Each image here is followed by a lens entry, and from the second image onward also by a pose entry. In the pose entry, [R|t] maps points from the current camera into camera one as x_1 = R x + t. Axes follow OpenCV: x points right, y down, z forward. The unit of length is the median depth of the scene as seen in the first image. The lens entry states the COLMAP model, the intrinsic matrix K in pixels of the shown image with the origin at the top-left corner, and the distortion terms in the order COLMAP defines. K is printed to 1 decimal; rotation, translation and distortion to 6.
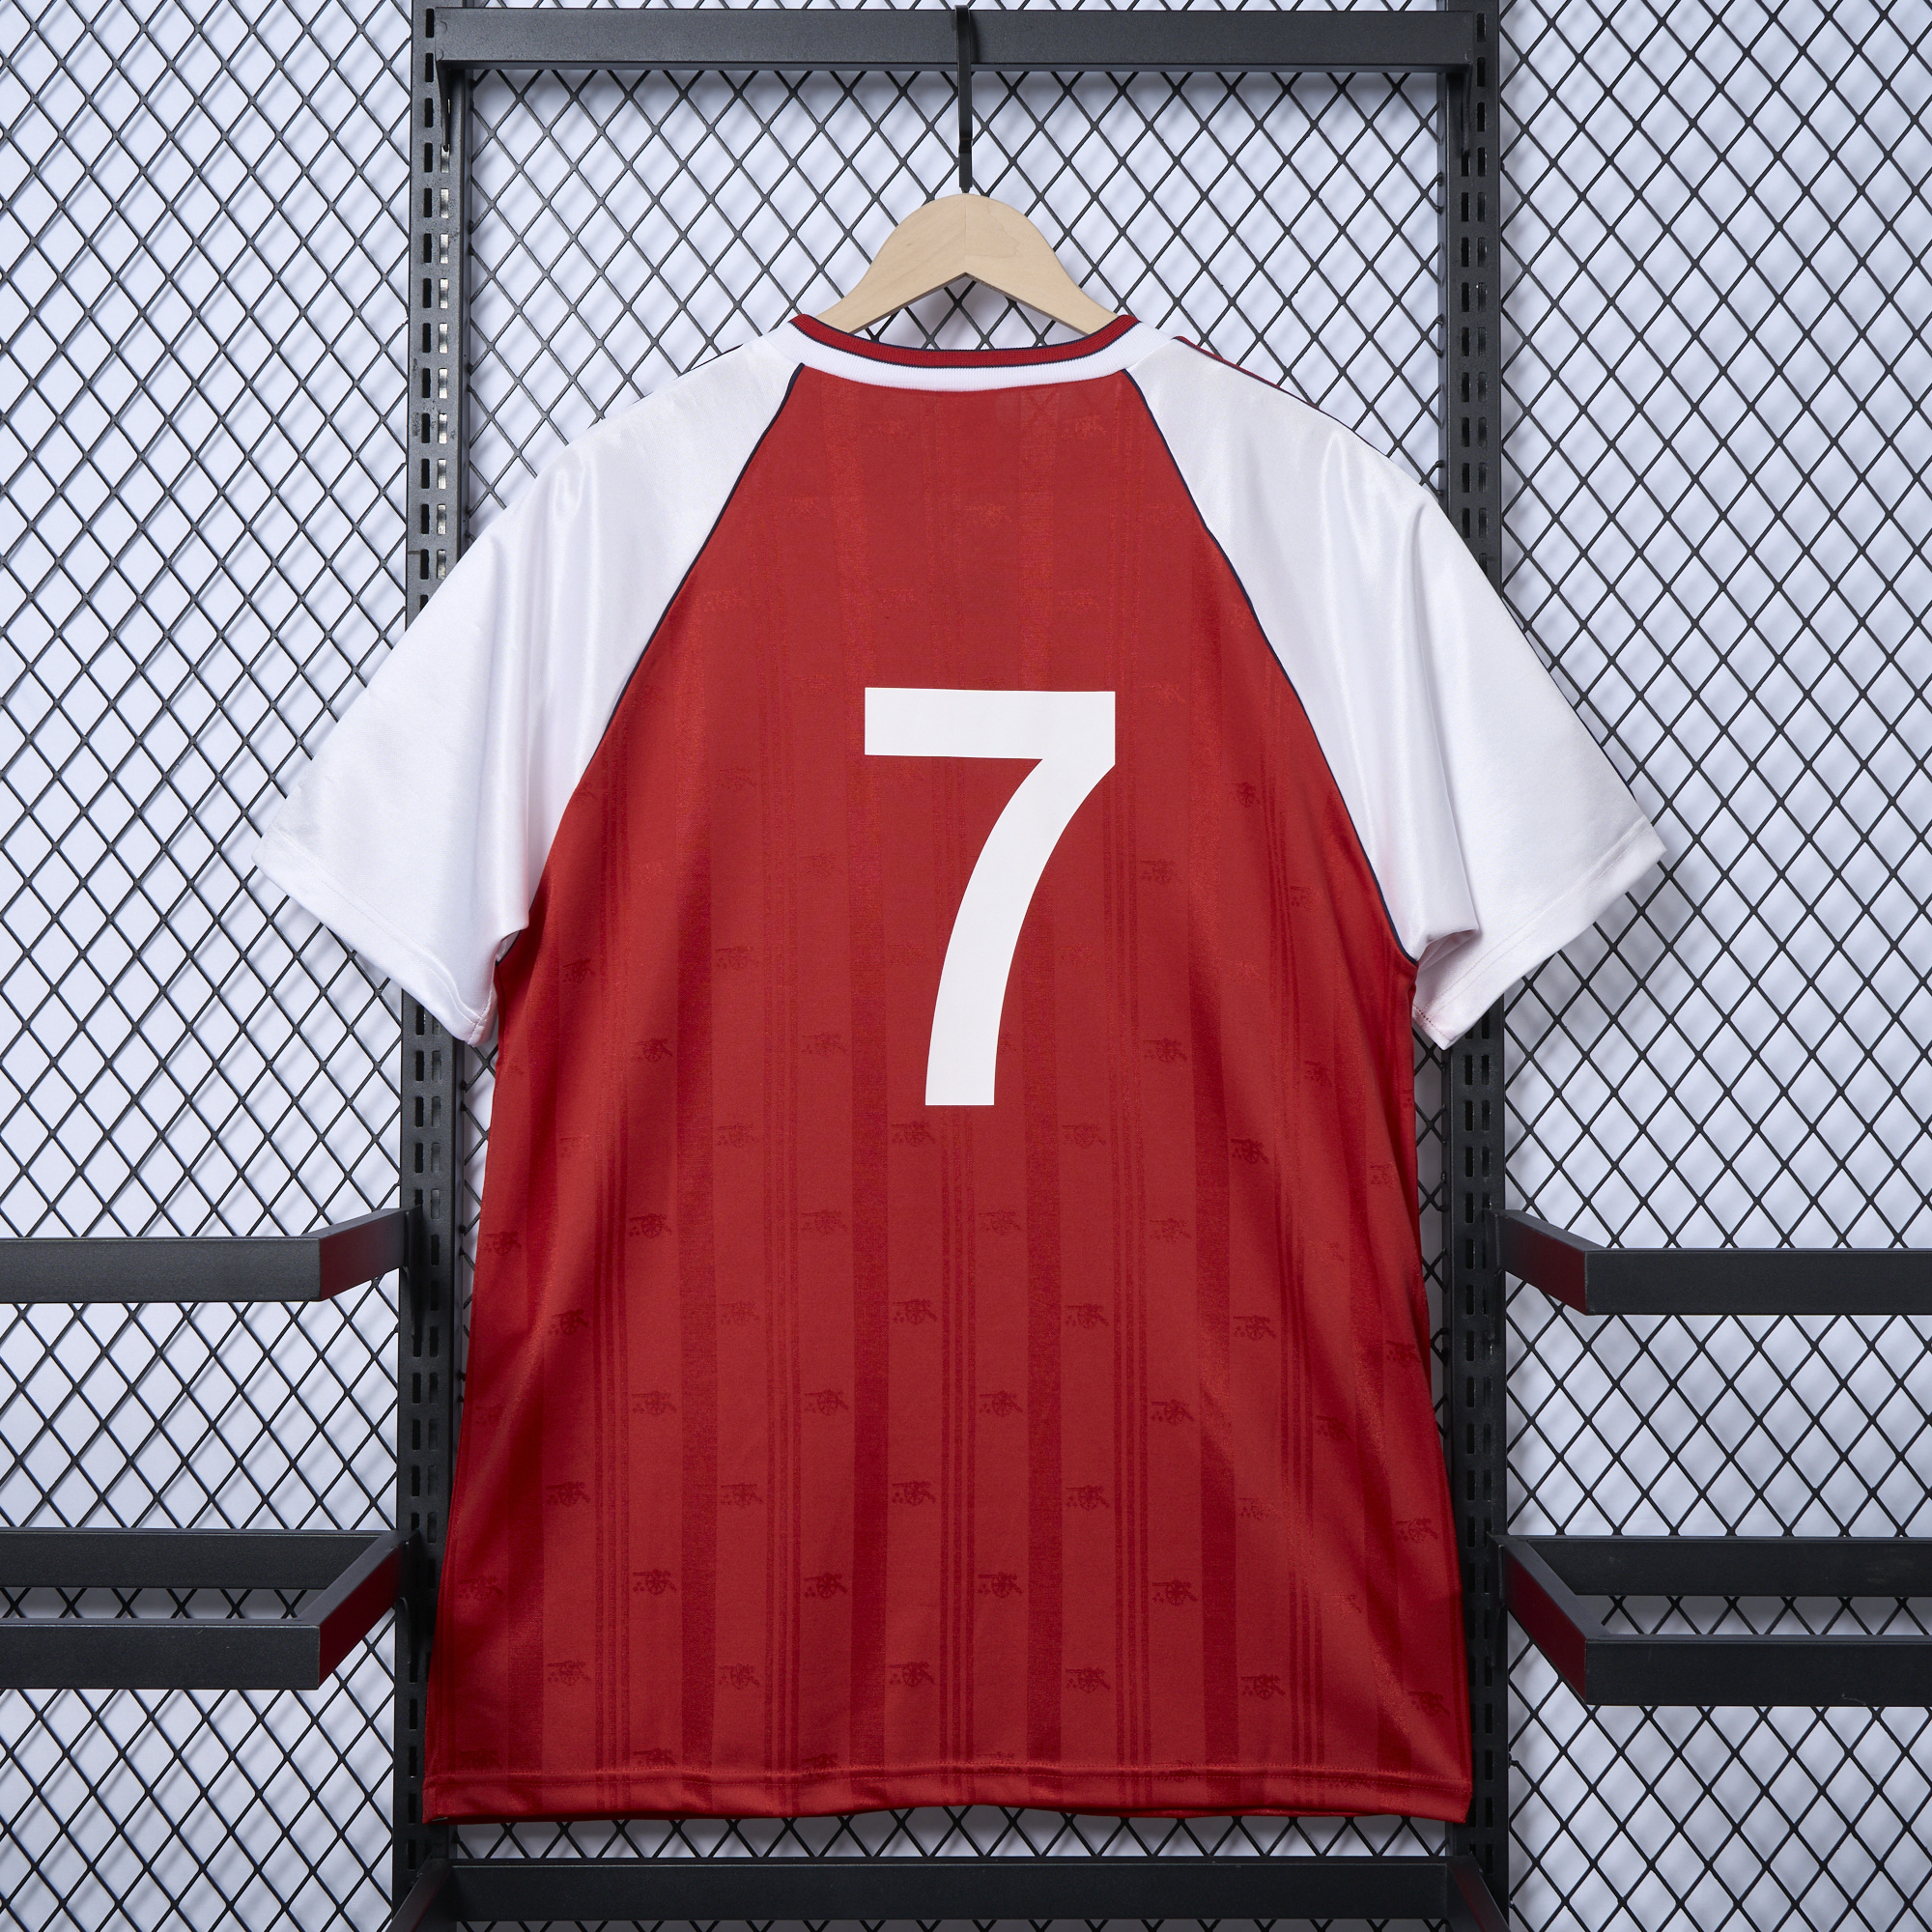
lens RADIAL K [[3244.0, 0, 961.9], [0, 3244.0, 968.7], [0, 0, 1]] dist [0.045209, 0.000000]
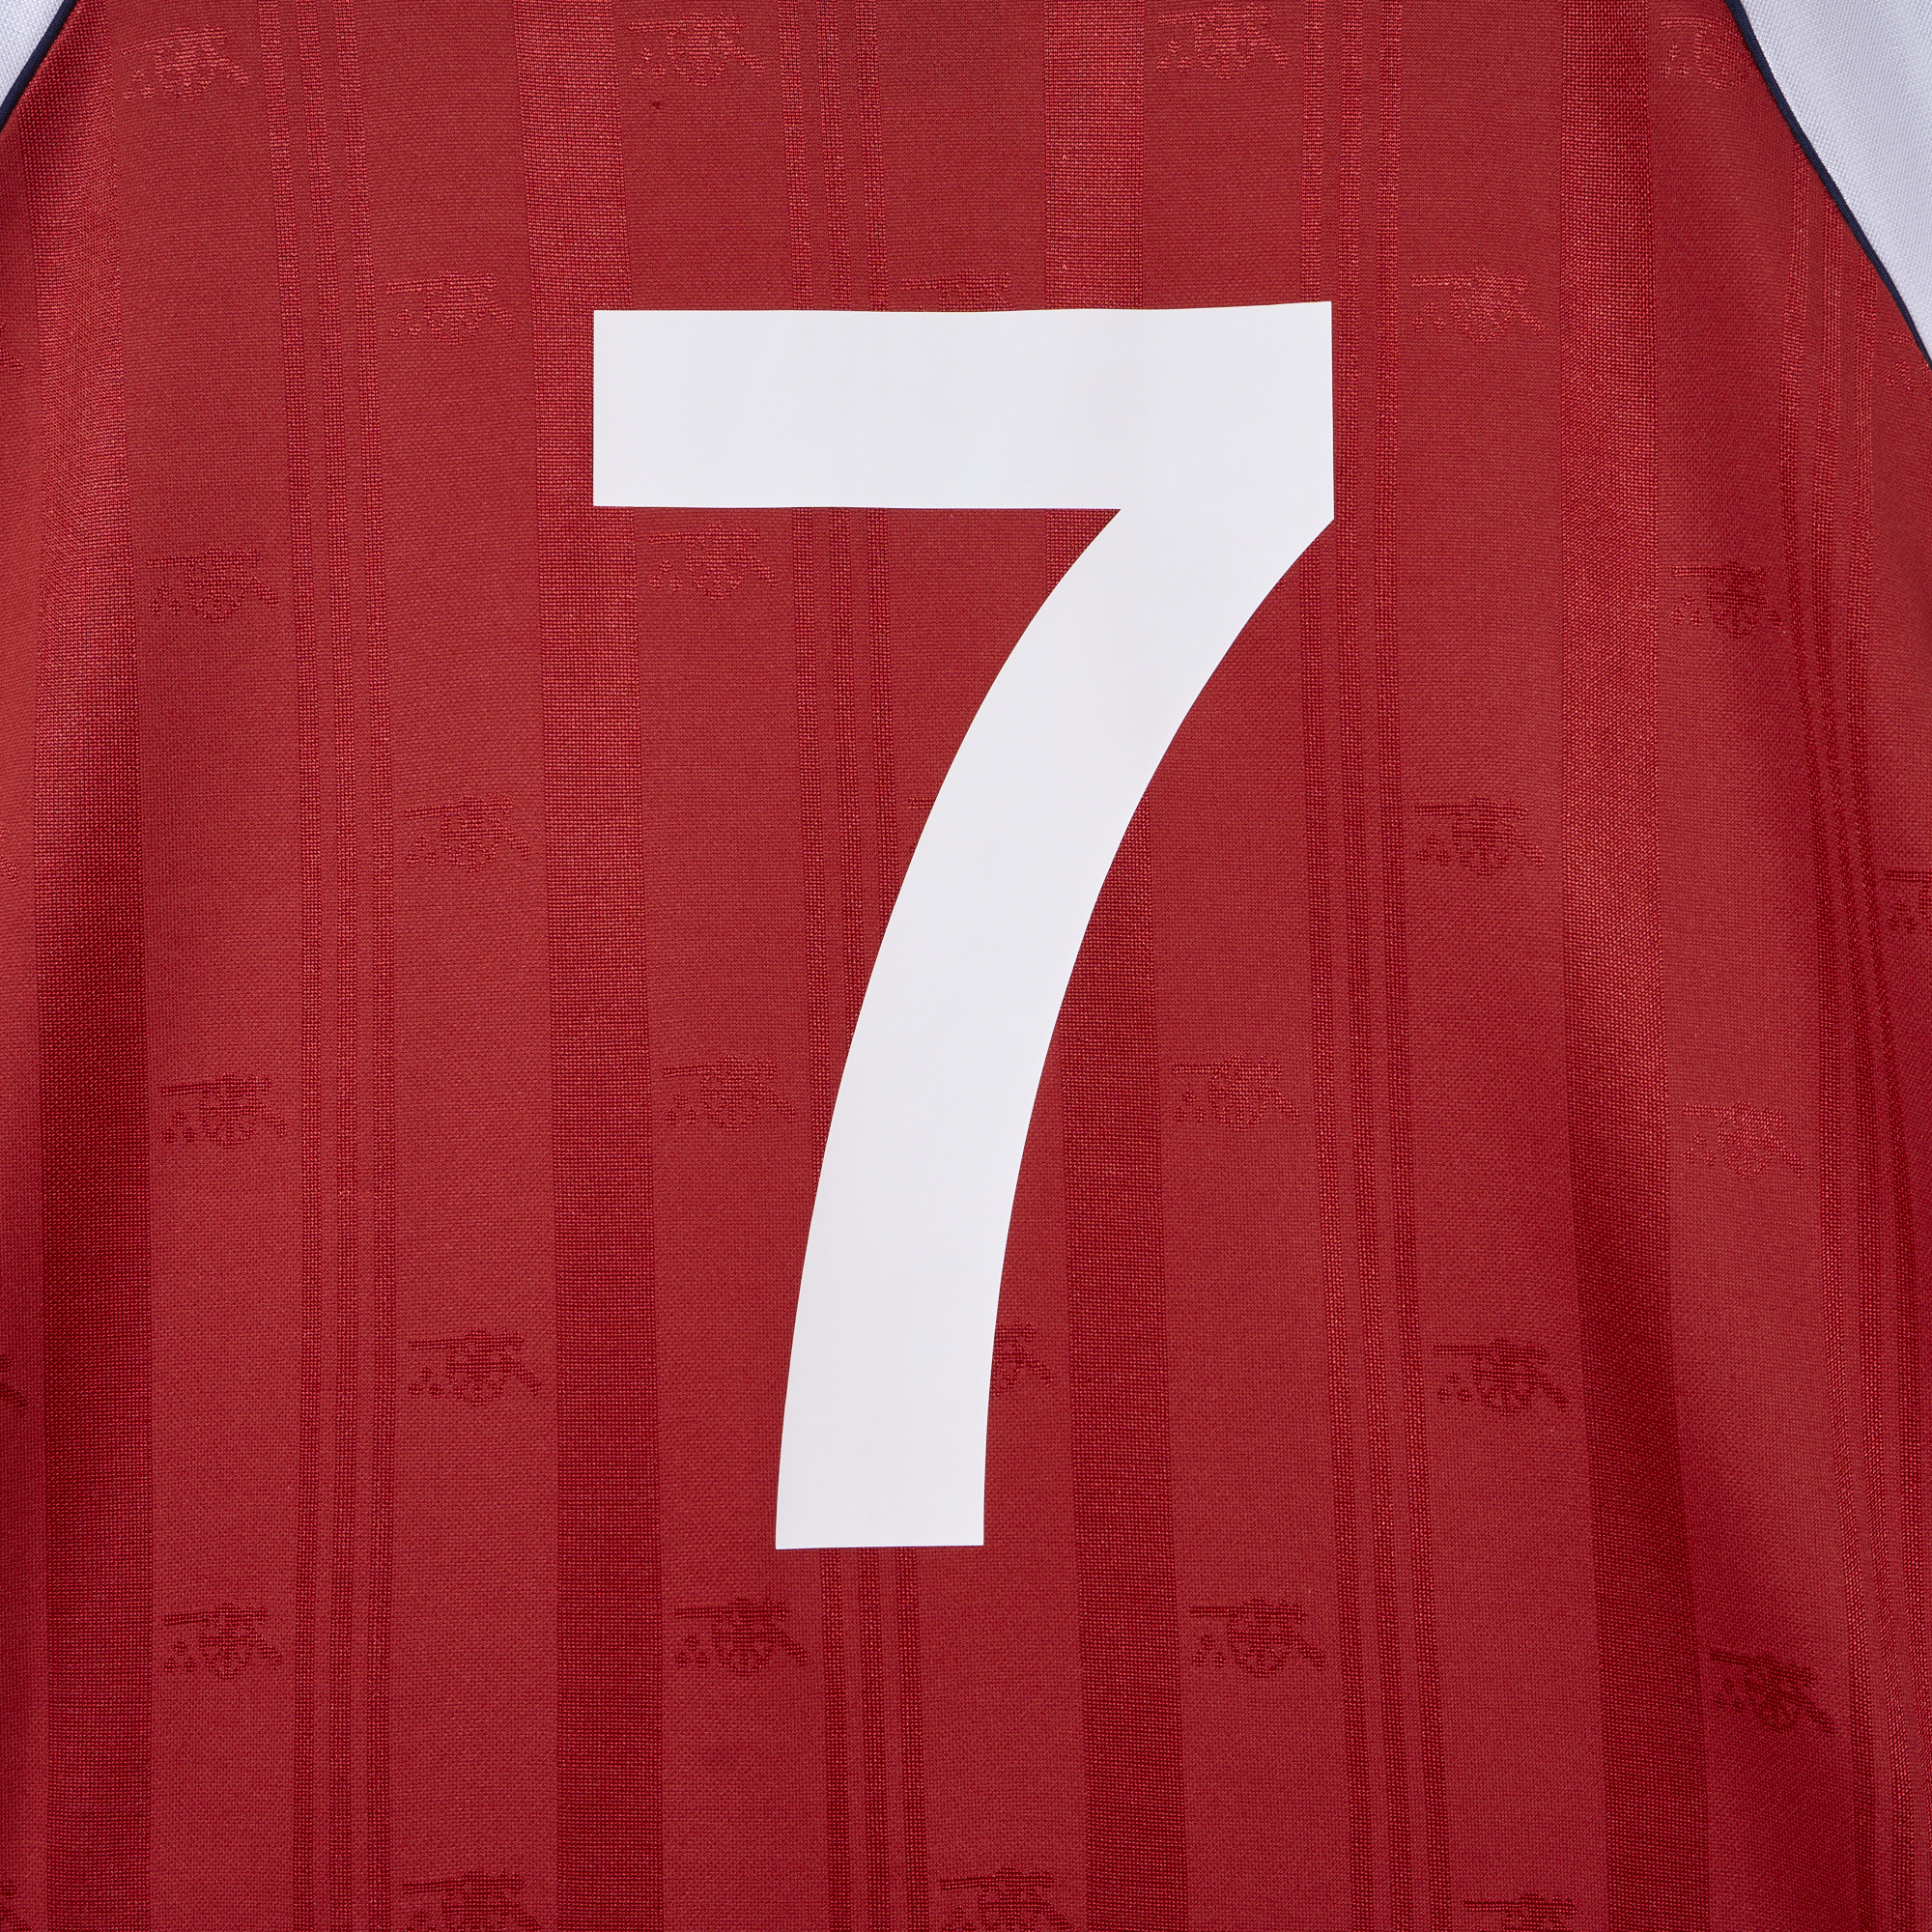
lens RADIAL K [[3747.2, 0, 970.0], [0, 3747.2, 953.2], [0, 0, 1]] dist [0.063789, 0.000000]
pose [[0.997861, -0.014098, -0.063832, 0.033780], [0.011660, 0.999195, -0.038396, -0.003852], [0.064322, 0.037570, 0.997222, 0.614132]]
